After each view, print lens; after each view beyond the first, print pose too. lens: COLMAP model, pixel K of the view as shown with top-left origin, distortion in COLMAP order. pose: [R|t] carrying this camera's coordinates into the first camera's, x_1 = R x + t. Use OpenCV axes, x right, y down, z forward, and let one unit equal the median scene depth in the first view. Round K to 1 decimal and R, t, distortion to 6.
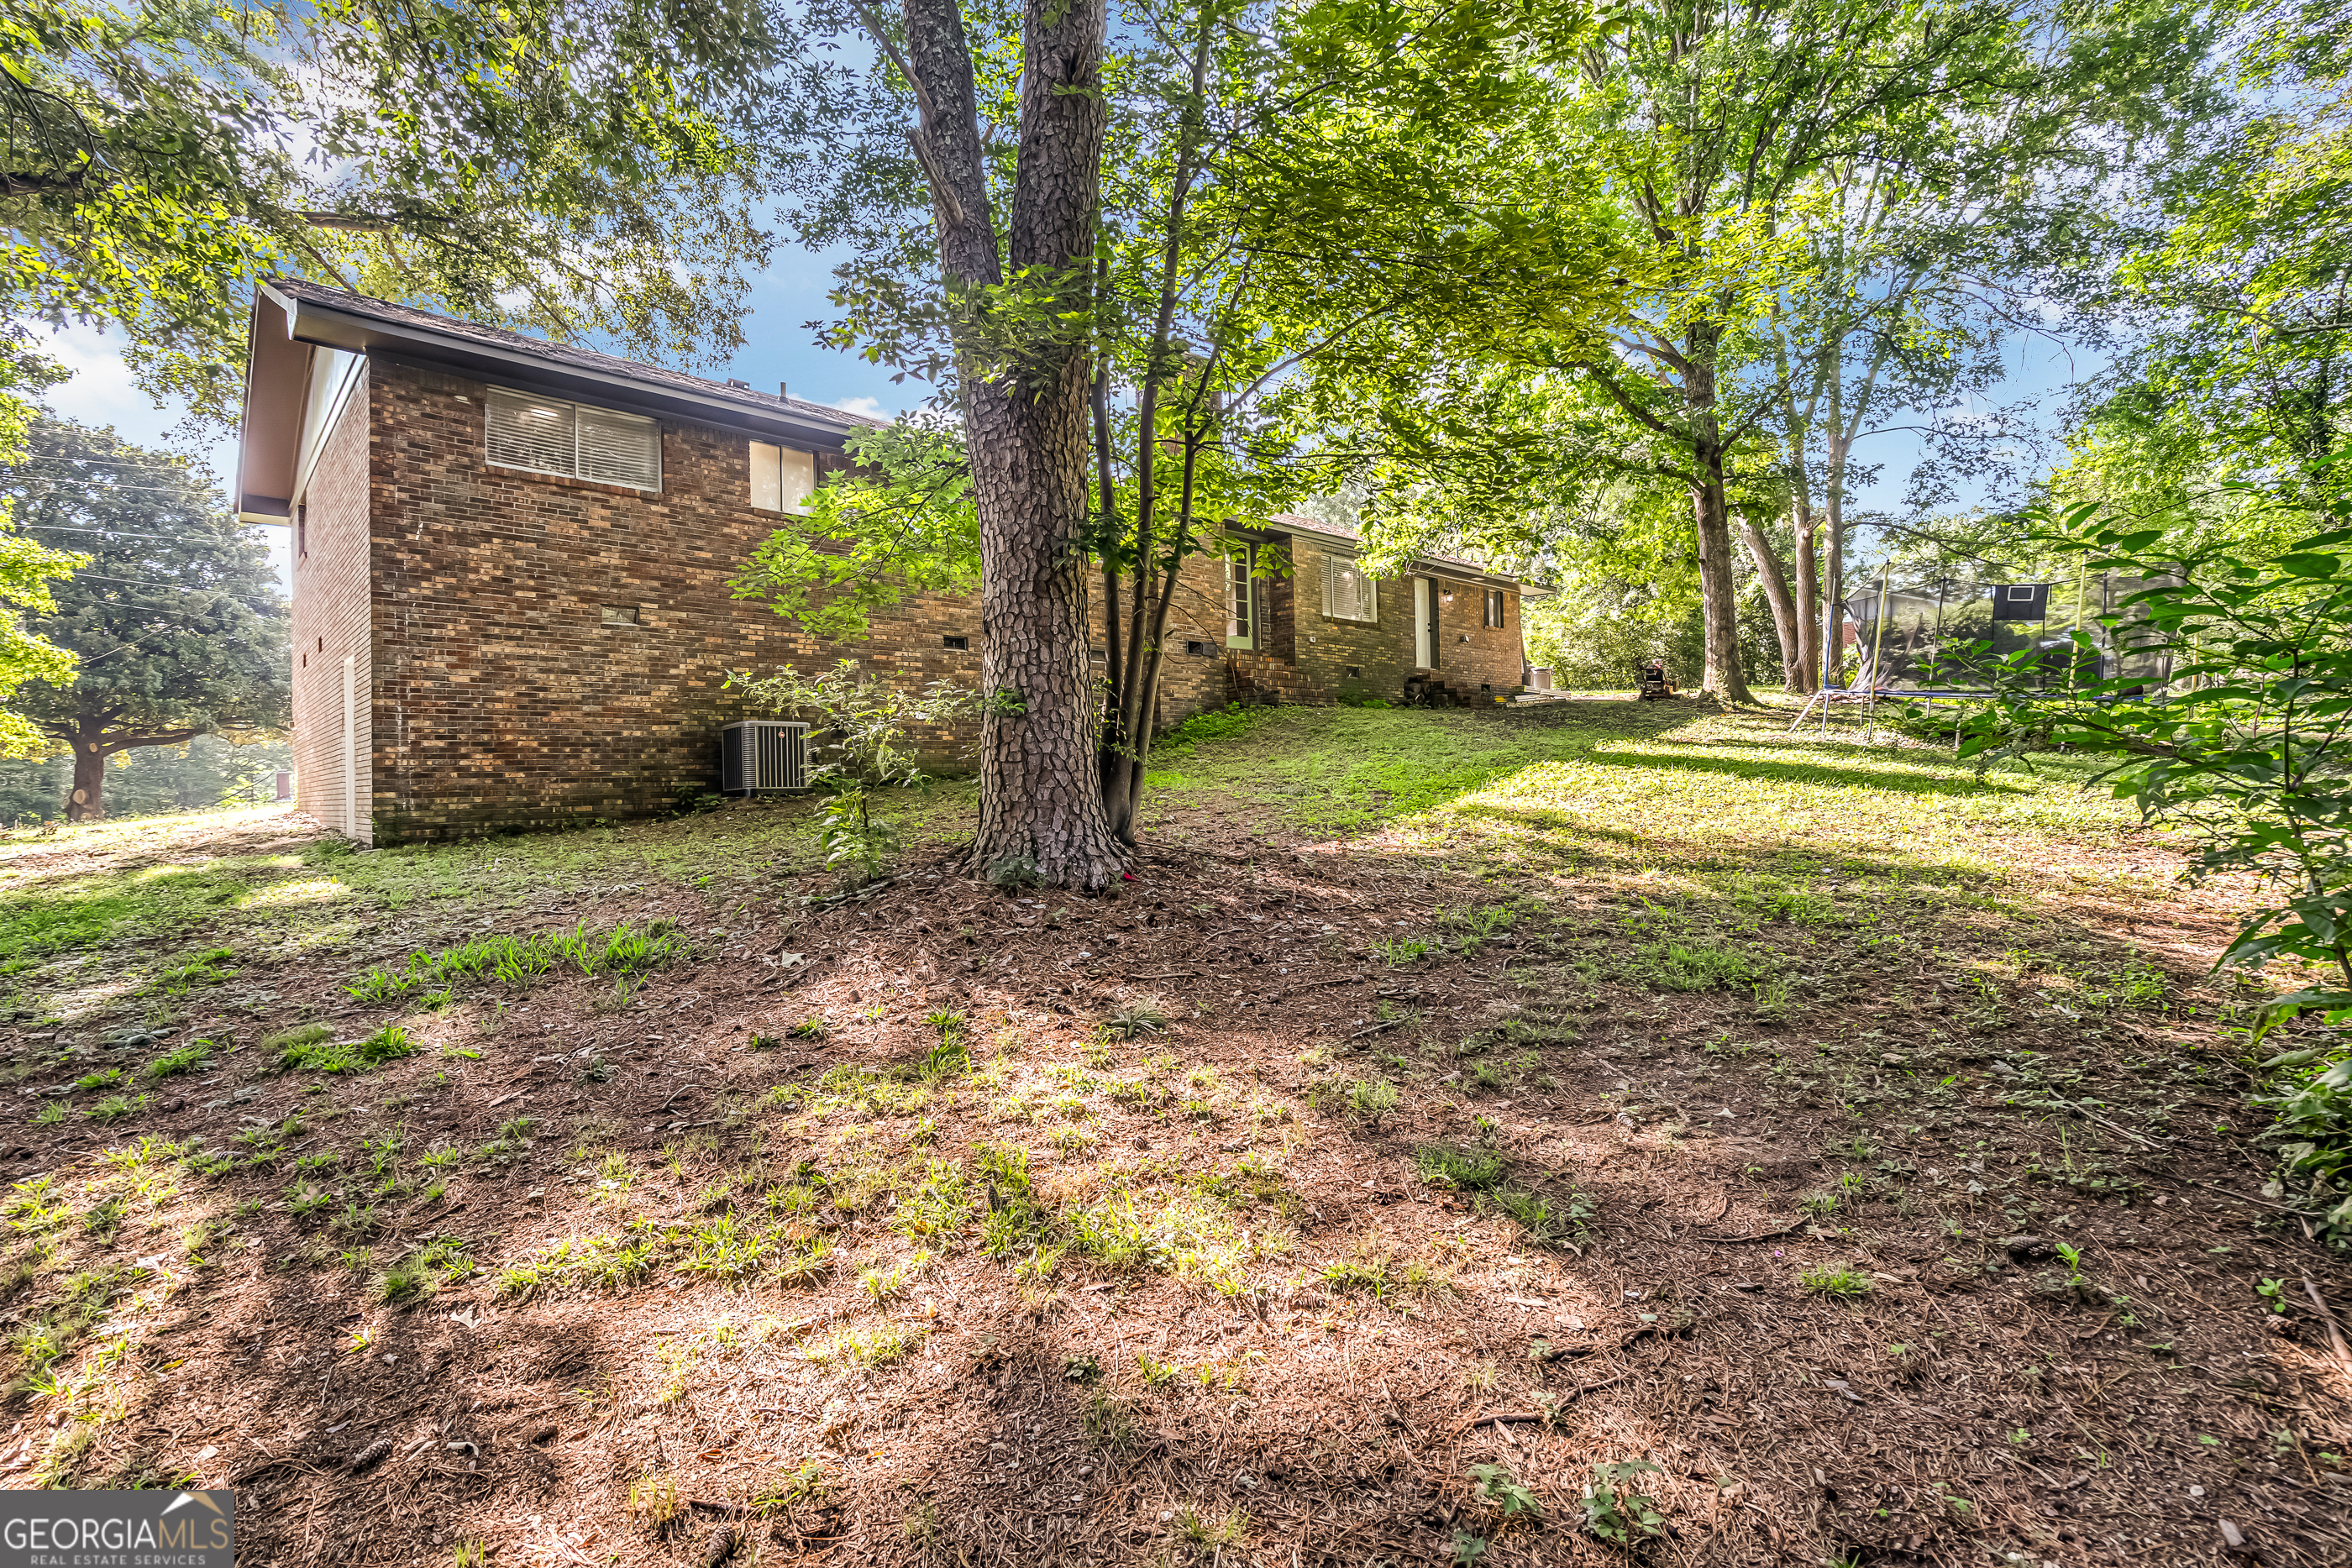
lens RADIAL K [[997.4, 0, 1176.0], [0, 997.4, 784.0], [0, 0, 1]] dist [0.000328, 0.000511]
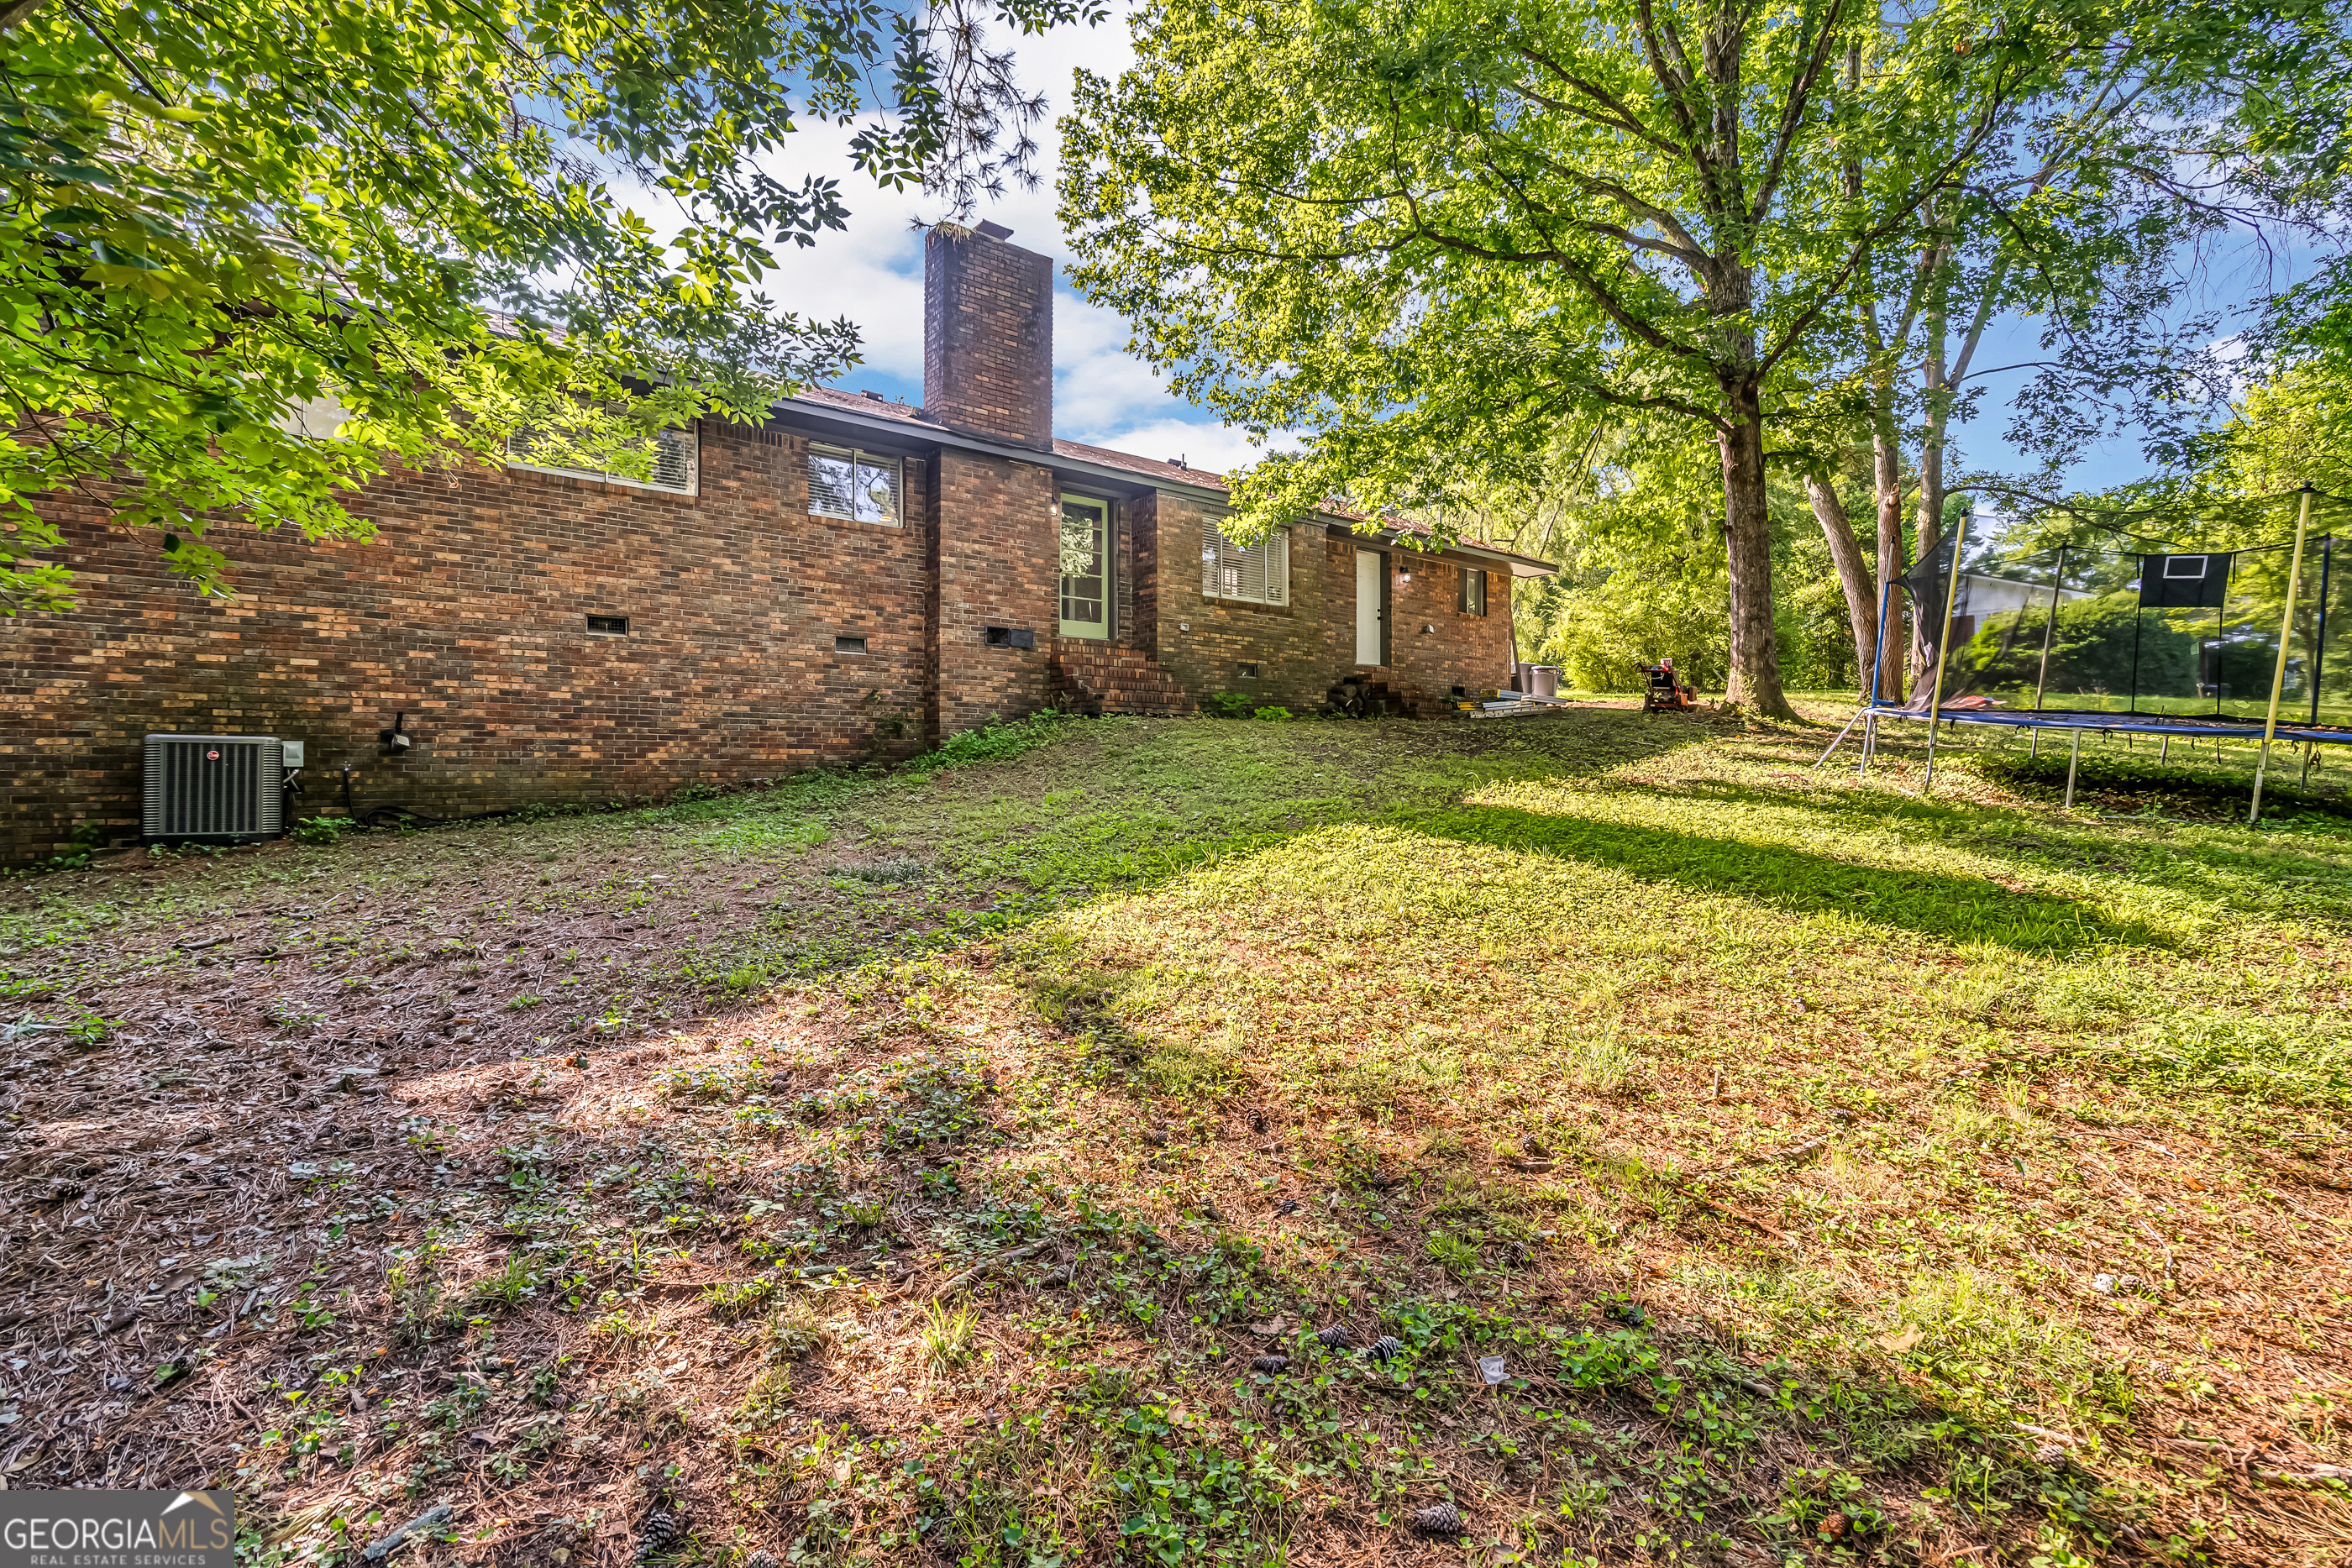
lens RADIAL K [[1012.6, 0, 1168.7], [0, 1012.6, 783.7], [0, 0, 1]] dist [0.000883, -0.000458]
pose [[0.996569, 0.022758, -0.079575, 0.200311], [-0.022178, 0.999721, 0.008163, -0.032664], [0.079738, -0.006370, 0.996795, 0.238377]]
